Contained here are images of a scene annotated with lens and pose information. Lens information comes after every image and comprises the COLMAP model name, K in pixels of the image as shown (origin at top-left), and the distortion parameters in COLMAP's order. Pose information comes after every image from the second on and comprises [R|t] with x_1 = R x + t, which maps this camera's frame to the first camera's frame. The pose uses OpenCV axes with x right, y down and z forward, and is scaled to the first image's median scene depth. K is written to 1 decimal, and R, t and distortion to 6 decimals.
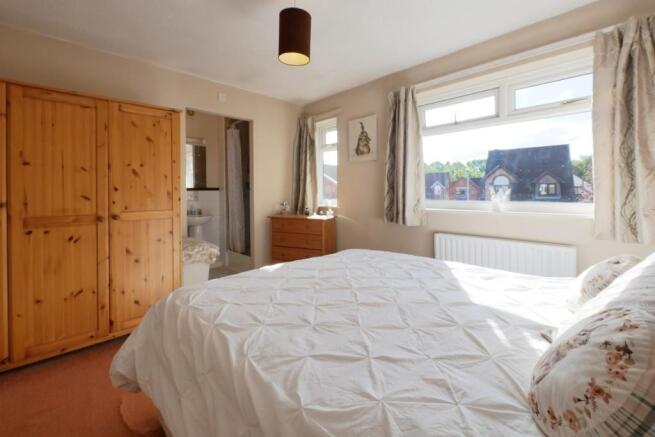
lens RADIAL K [[280.4, 0, 321.1], [0, 280.4, 191.5], [0, 0, 1]] dist [0.002671, 0.000302]
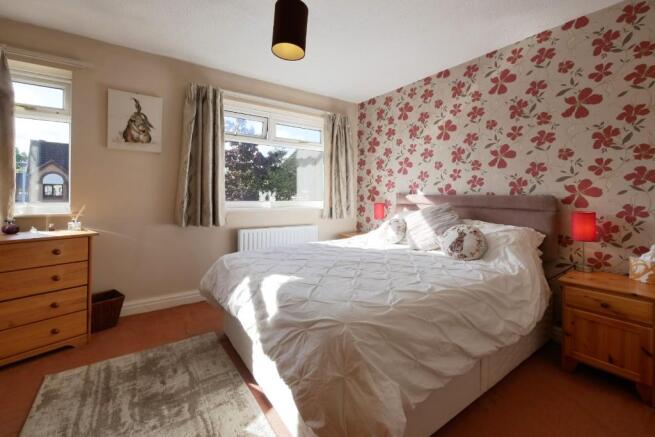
lens RADIAL K [[280.4, 0, 327.5], [0, 280.4, 193.7], [0, 0, 1]] dist [0.002671, 0.000302]
pose [[0.163260, 0.006497, 0.986562, -0.522009], [-0.012688, 0.999909, -0.004485, 0.003825], [-0.986501, -0.011785, 0.163328, 0.370832]]
